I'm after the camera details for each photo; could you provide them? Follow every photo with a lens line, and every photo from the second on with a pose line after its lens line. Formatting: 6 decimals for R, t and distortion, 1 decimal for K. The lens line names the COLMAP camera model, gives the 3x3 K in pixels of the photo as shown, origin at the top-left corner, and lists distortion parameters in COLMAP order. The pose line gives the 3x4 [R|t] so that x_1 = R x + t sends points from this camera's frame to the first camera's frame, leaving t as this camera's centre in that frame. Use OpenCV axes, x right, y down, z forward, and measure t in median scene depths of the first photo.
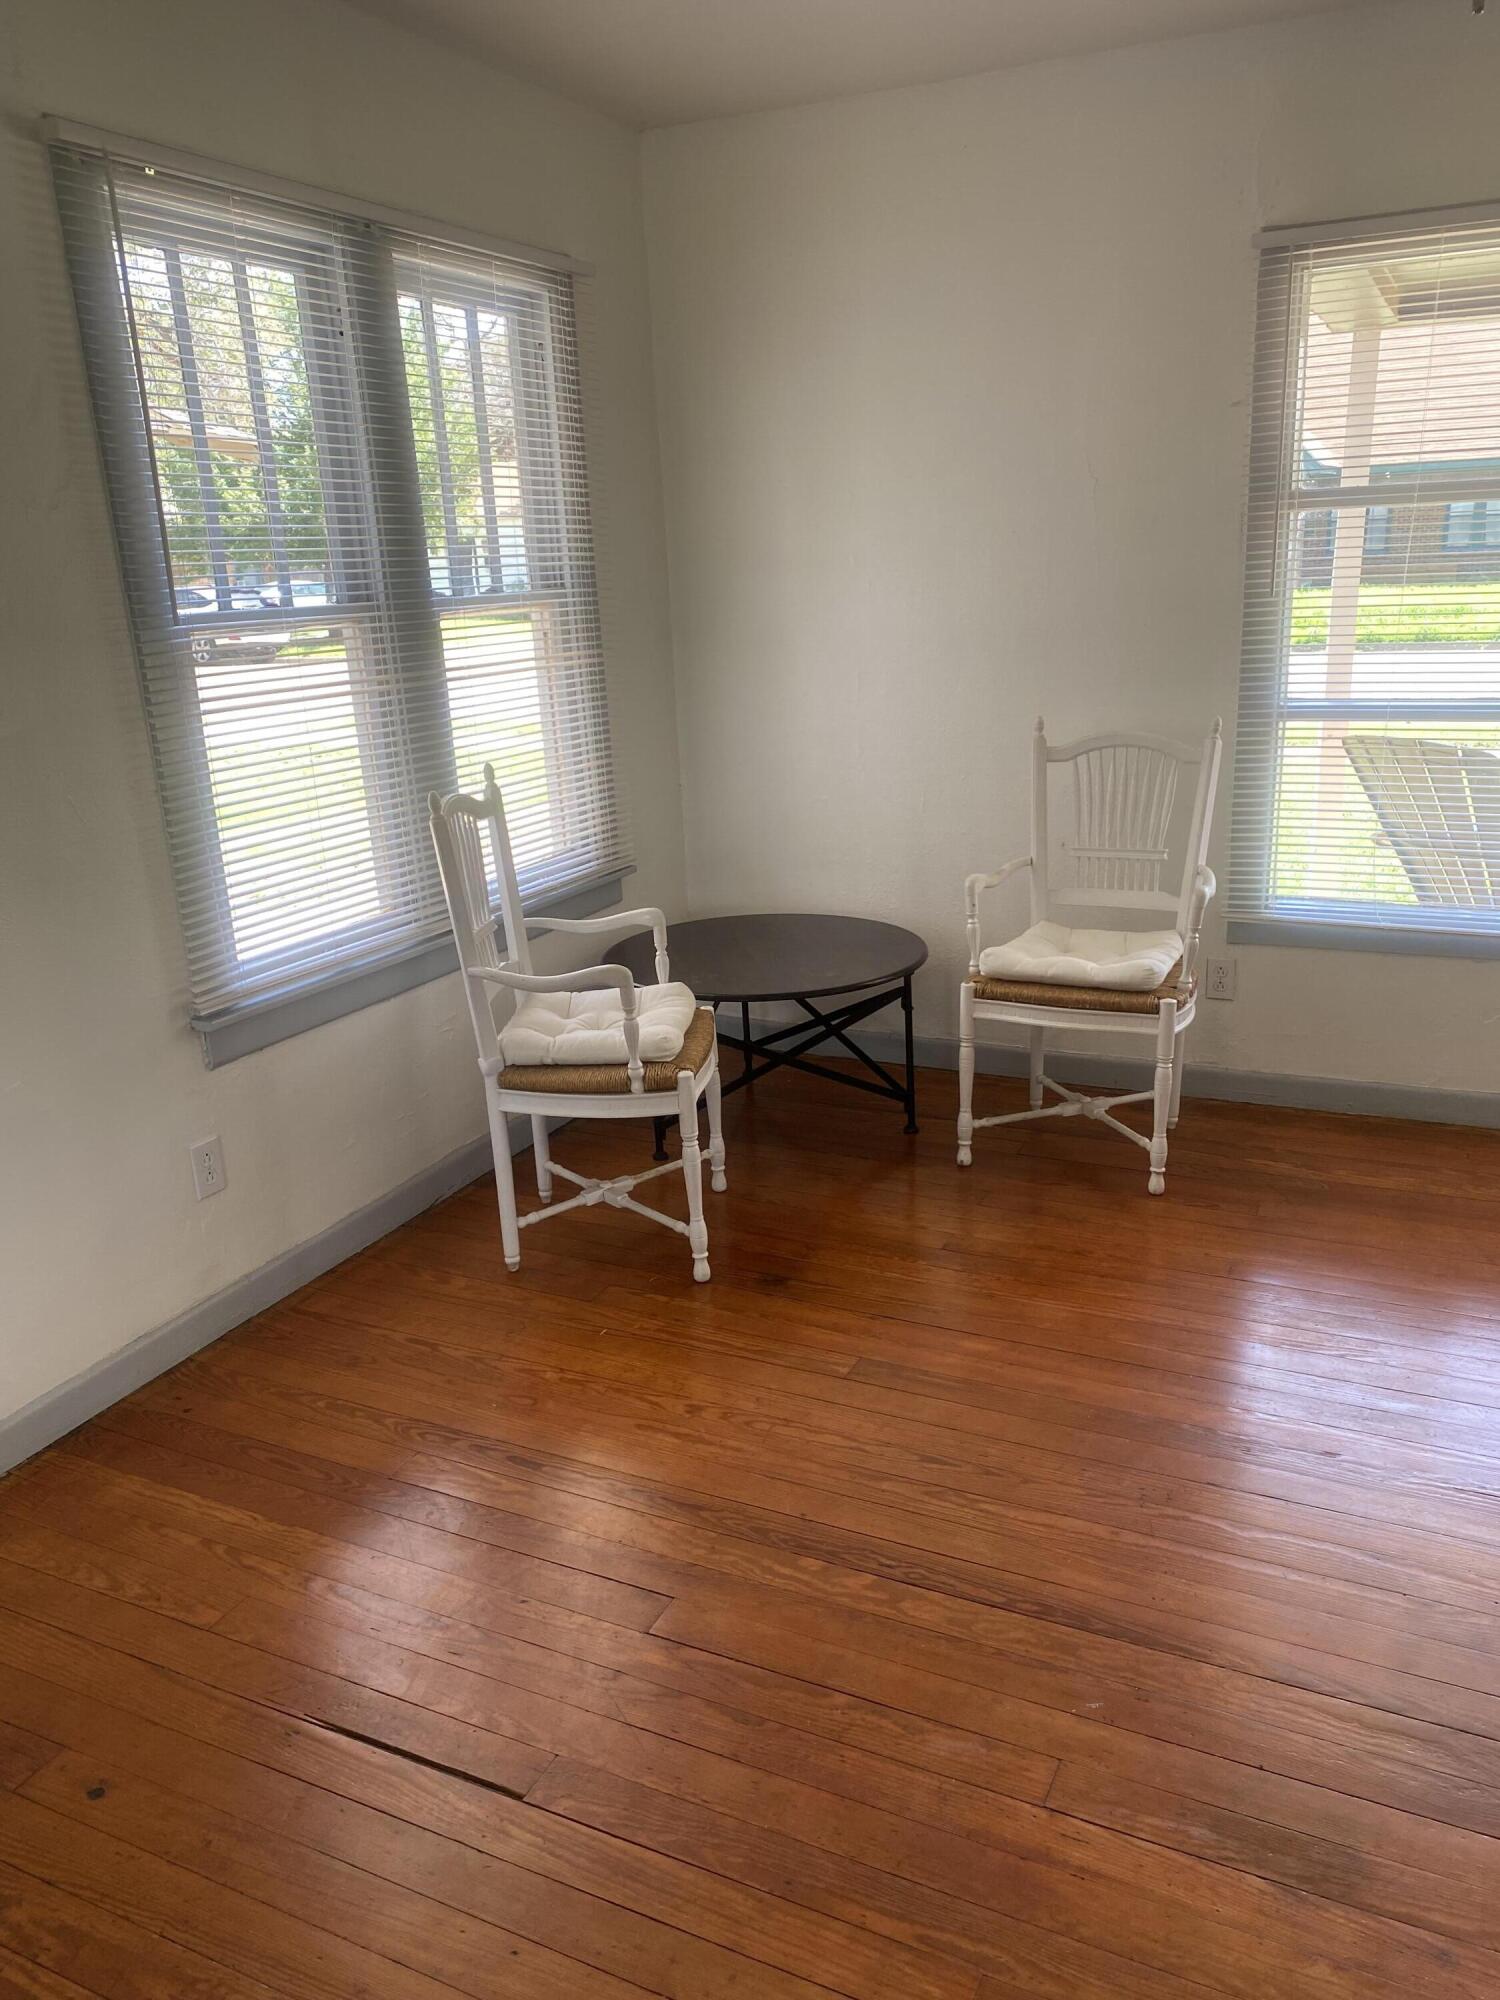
lens RADIAL K [[1533.4, 0, 750.0], [0, 1533.4, 1000.0], [0, 0, 1]] dist [0.057981, -0.052906]
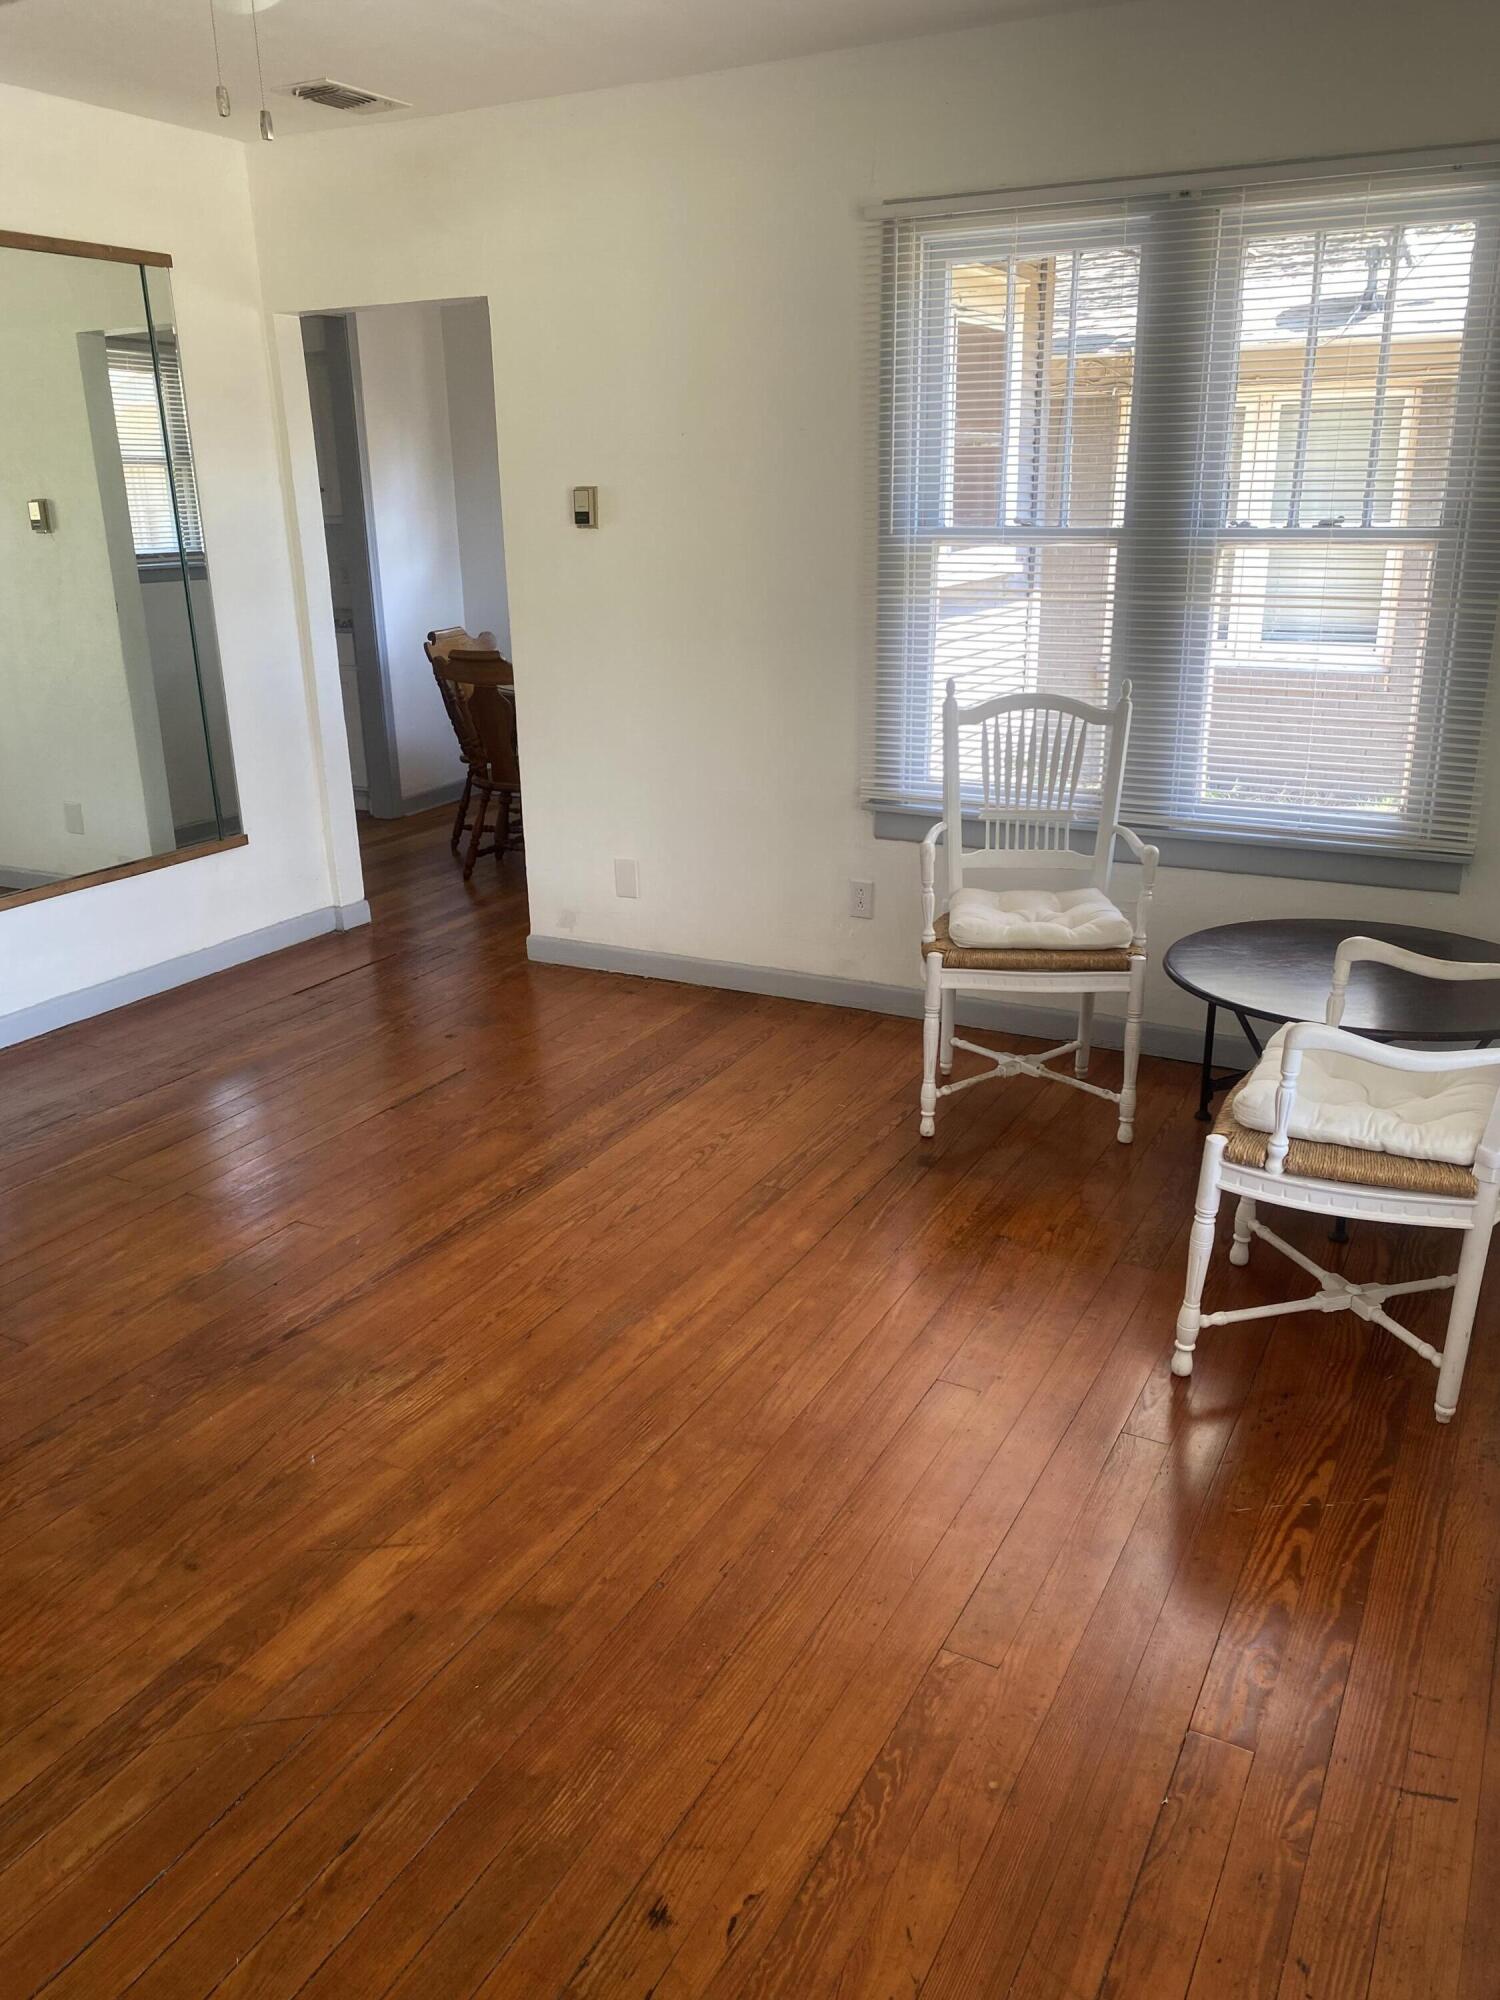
lens RADIAL K [[1533.4, 0, 750.0], [0, 1533.4, 1000.0], [0, 0, 1]] dist [0.057981, -0.052906]
pose [[-0.024574, 0.360071, -0.932601, 1.109508], [-0.262347, 0.897864, 0.353572, -0.310966], [0.964661, 0.253354, 0.072400, 0.819470]]
